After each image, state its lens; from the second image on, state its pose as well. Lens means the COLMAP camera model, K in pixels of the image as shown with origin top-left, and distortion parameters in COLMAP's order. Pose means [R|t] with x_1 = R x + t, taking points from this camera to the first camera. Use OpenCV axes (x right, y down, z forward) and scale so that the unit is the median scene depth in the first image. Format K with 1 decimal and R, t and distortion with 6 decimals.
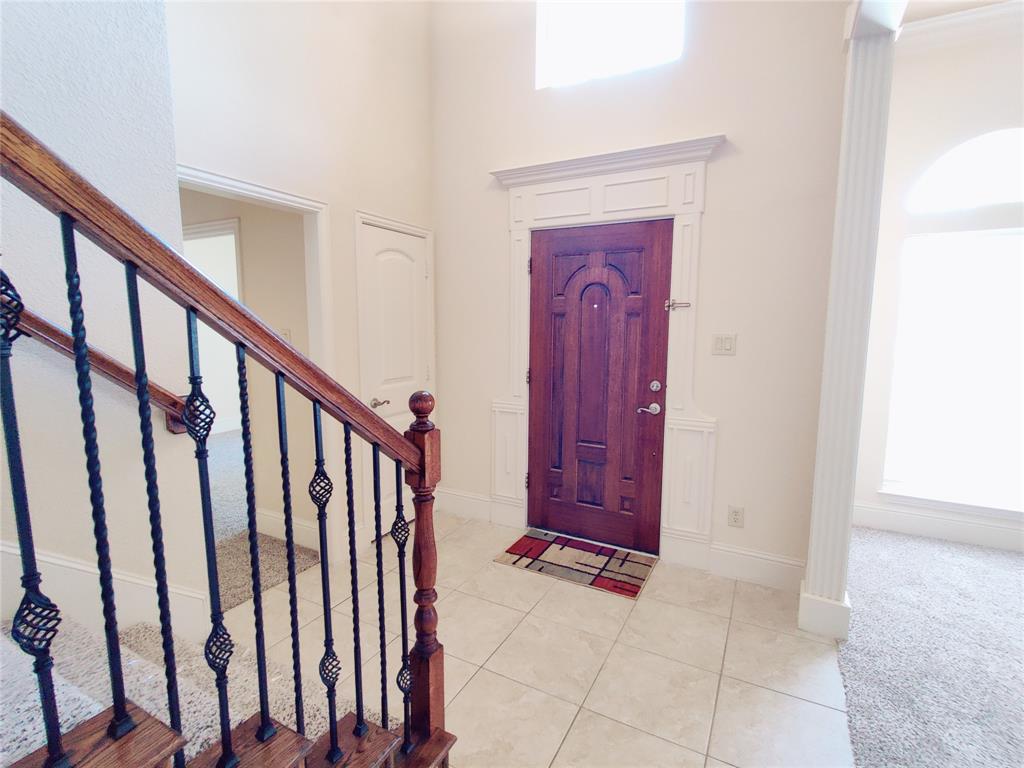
lens RADIAL K [[501.7, 0, 512.2], [0, 501.7, 382.0], [0, 0, 1]] dist [0.011656, -0.003792]
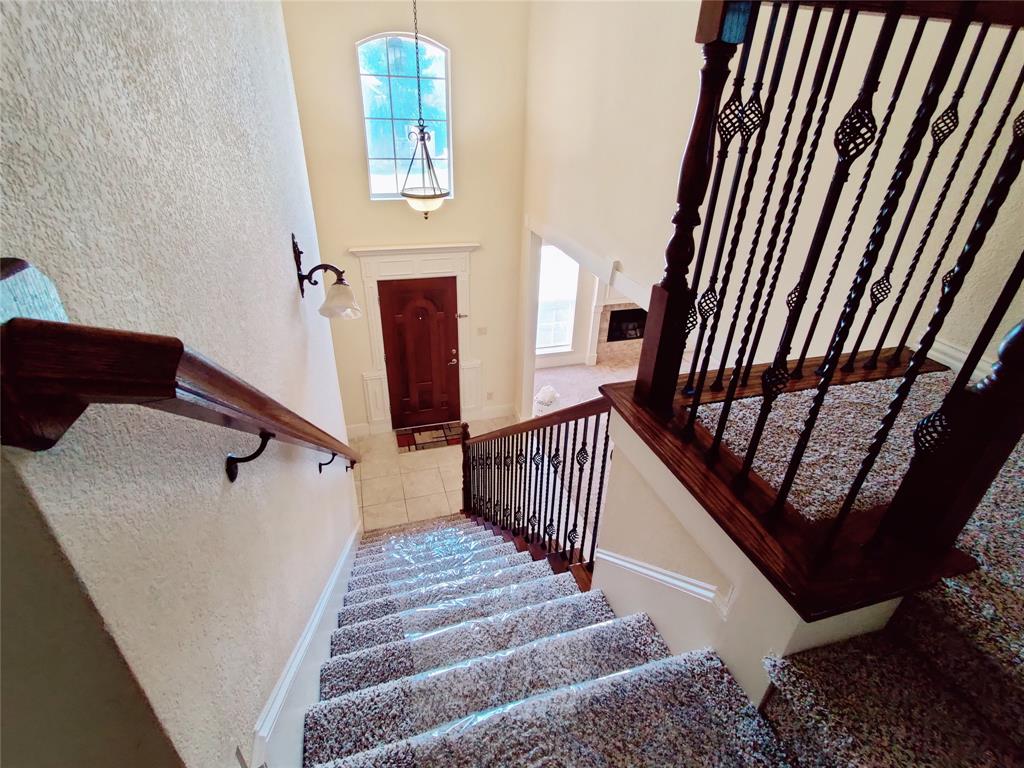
lens RADIAL K [[501.7, 0, 511.6], [0, 501.7, 383.5], [0, 0, 1]] dist [0.011656, -0.003792]
pose [[0.700388, -0.336125, 0.629664, -0.909769], [0.057165, 0.905758, 0.419923, -0.735209], [-0.711470, -0.258114, 0.653596, -0.586447]]
